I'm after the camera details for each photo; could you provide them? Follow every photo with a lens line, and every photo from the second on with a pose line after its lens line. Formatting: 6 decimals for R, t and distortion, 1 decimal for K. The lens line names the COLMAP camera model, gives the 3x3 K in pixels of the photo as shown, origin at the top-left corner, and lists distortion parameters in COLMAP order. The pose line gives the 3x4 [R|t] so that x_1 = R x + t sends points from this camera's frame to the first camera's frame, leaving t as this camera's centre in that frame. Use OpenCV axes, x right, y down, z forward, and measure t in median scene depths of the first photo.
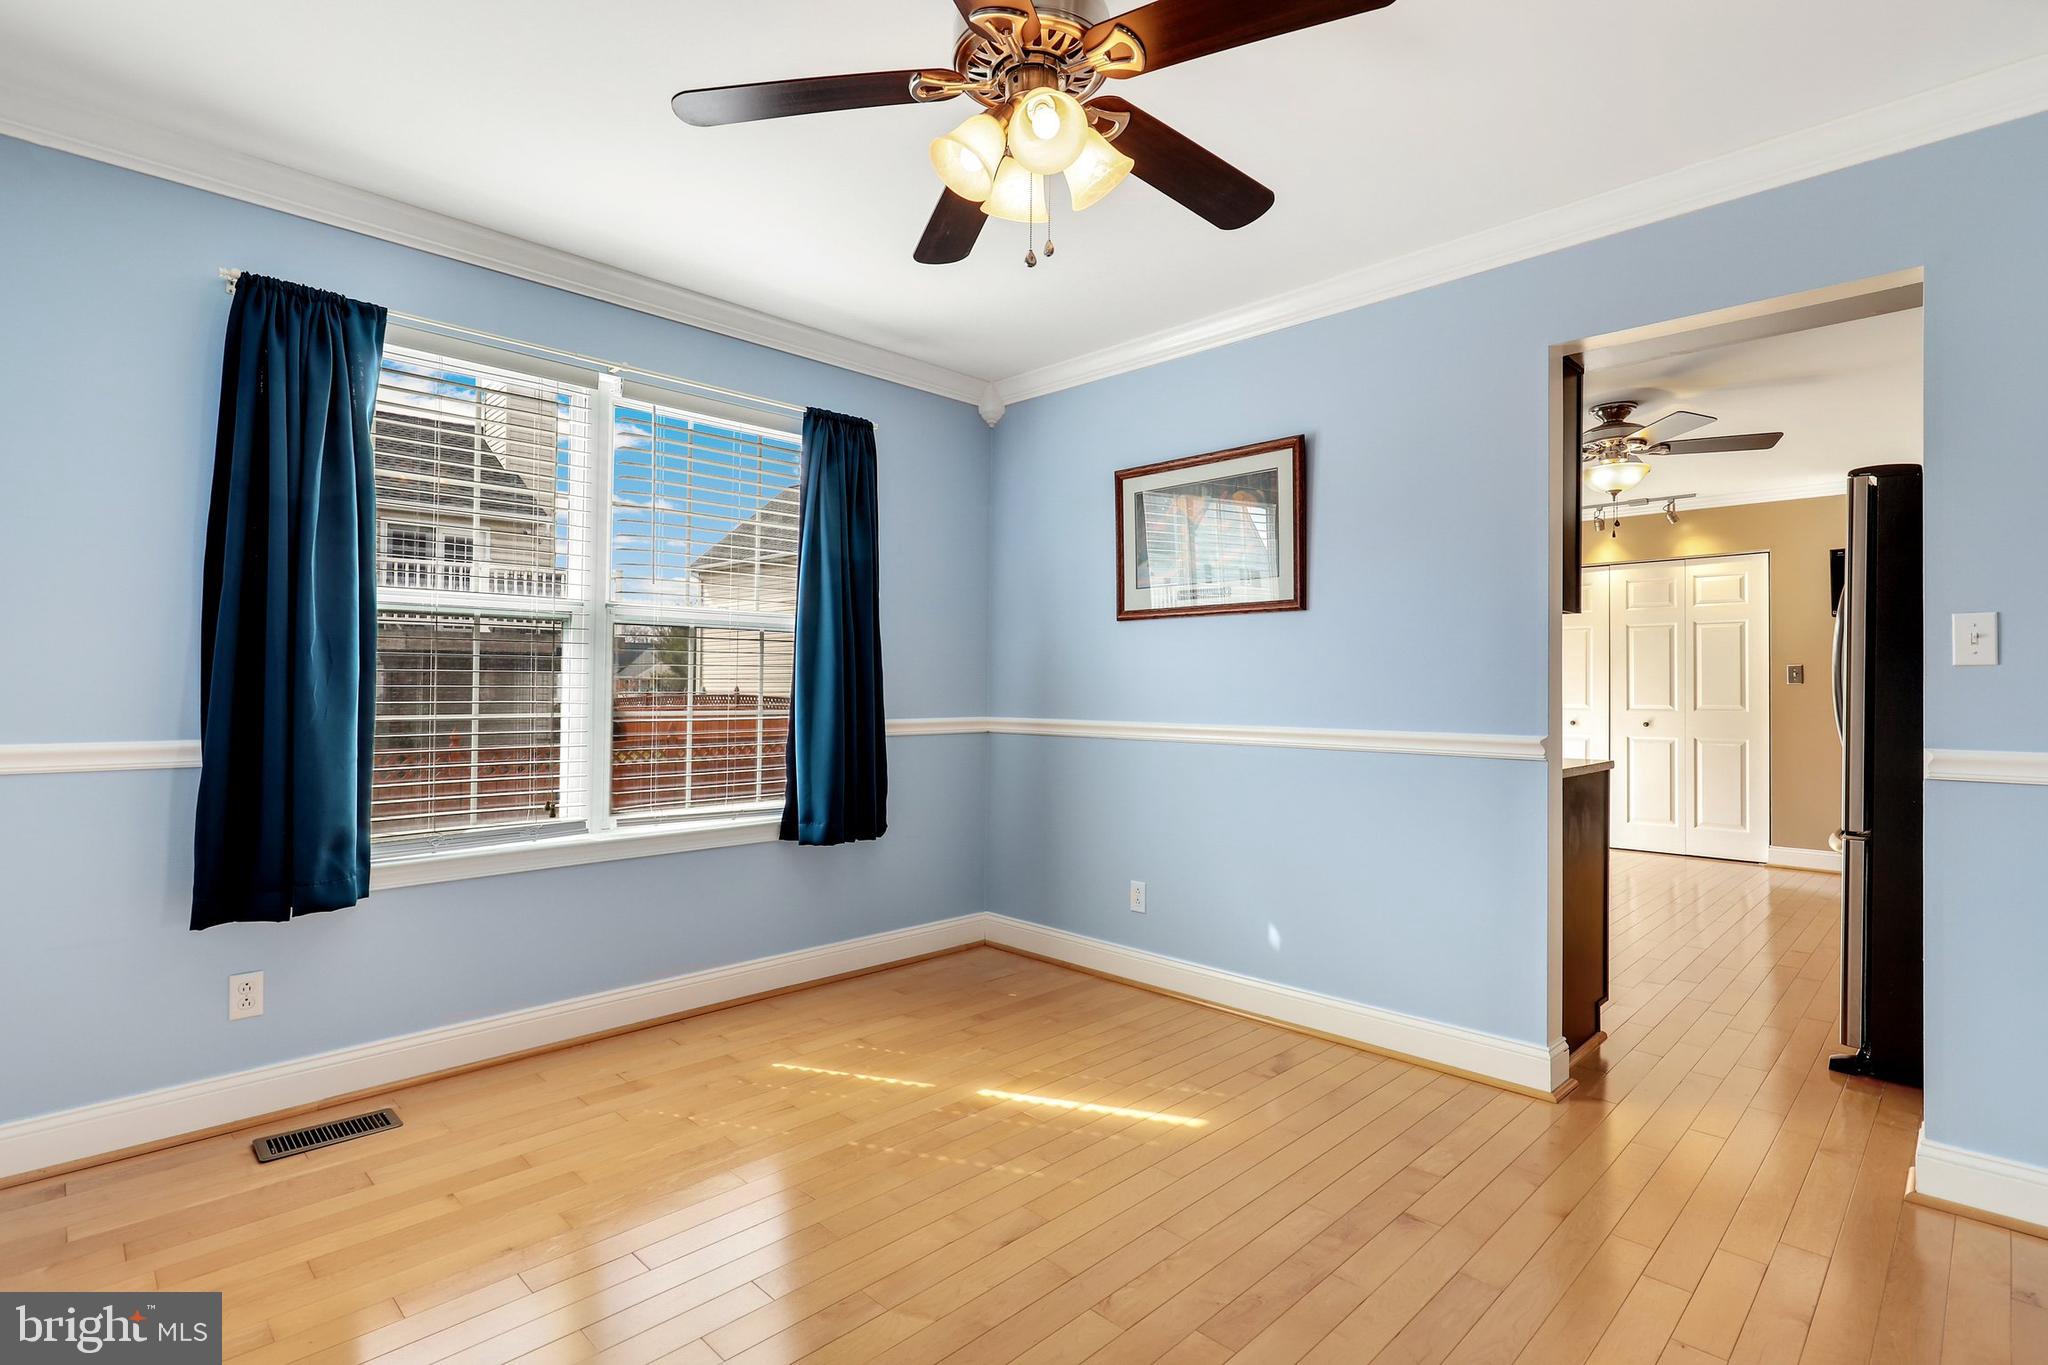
lens RADIAL K [[941.0, 0, 1027.8], [0, 941.0, 683.1], [0, 0, 1]] dist [-0.000294, -0.000196]
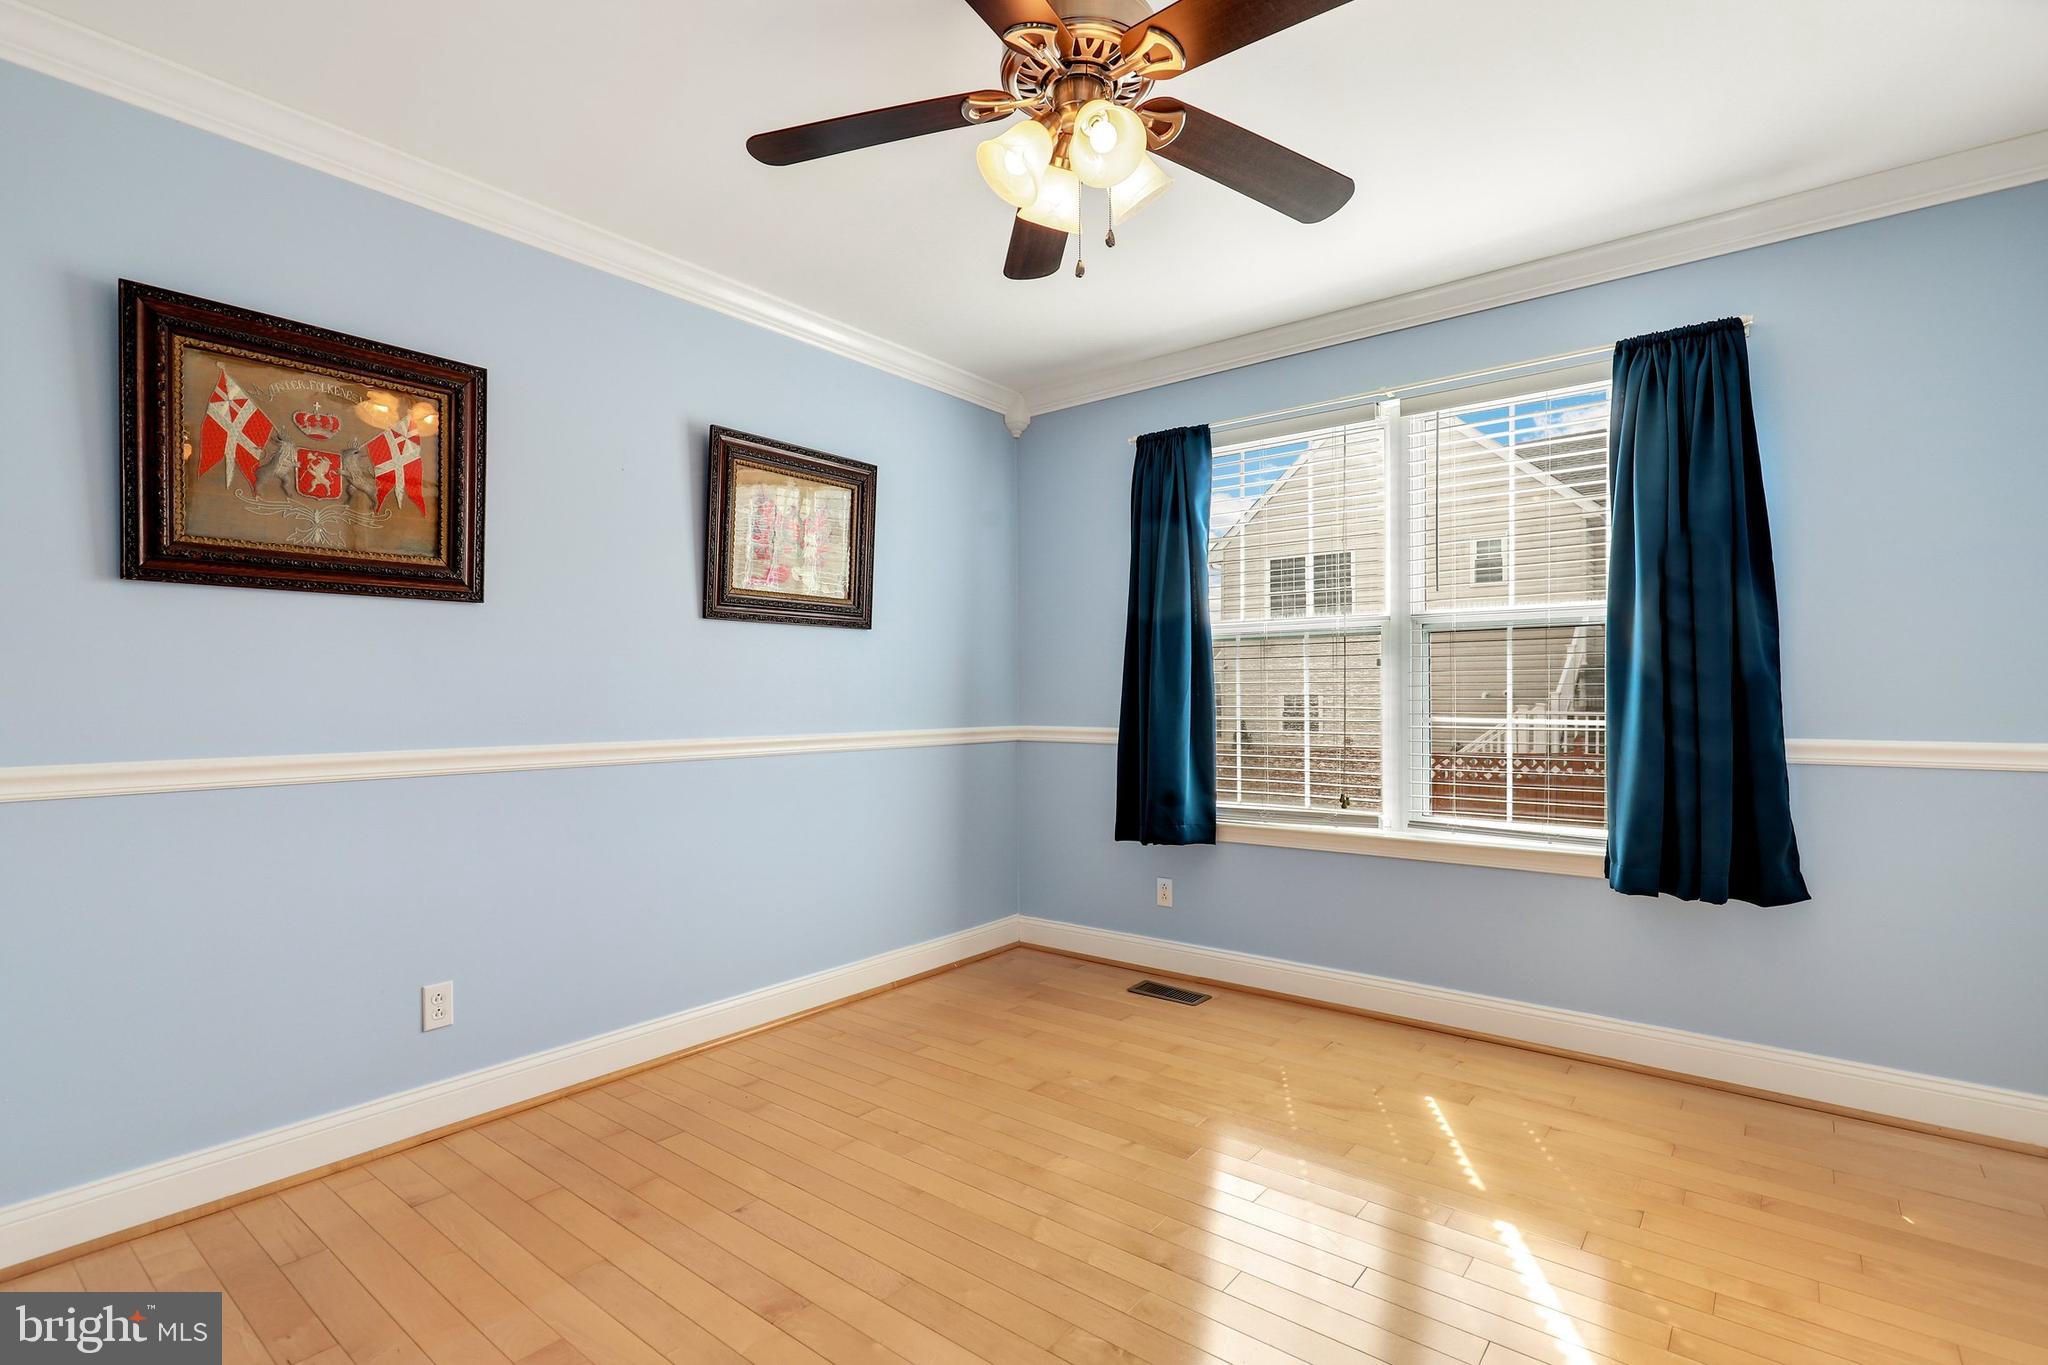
lens RADIAL K [[948.8, 0, 1021.6], [0, 948.8, 702.6], [0, 0, 1]] dist [-0.000385, 0.000238]
pose [[0.141280, 0.005936, -0.989952, 0.582143], [0.010474, 0.999917, 0.007491, 0.001352], [0.989914, -0.011427, 0.141206, 0.451599]]
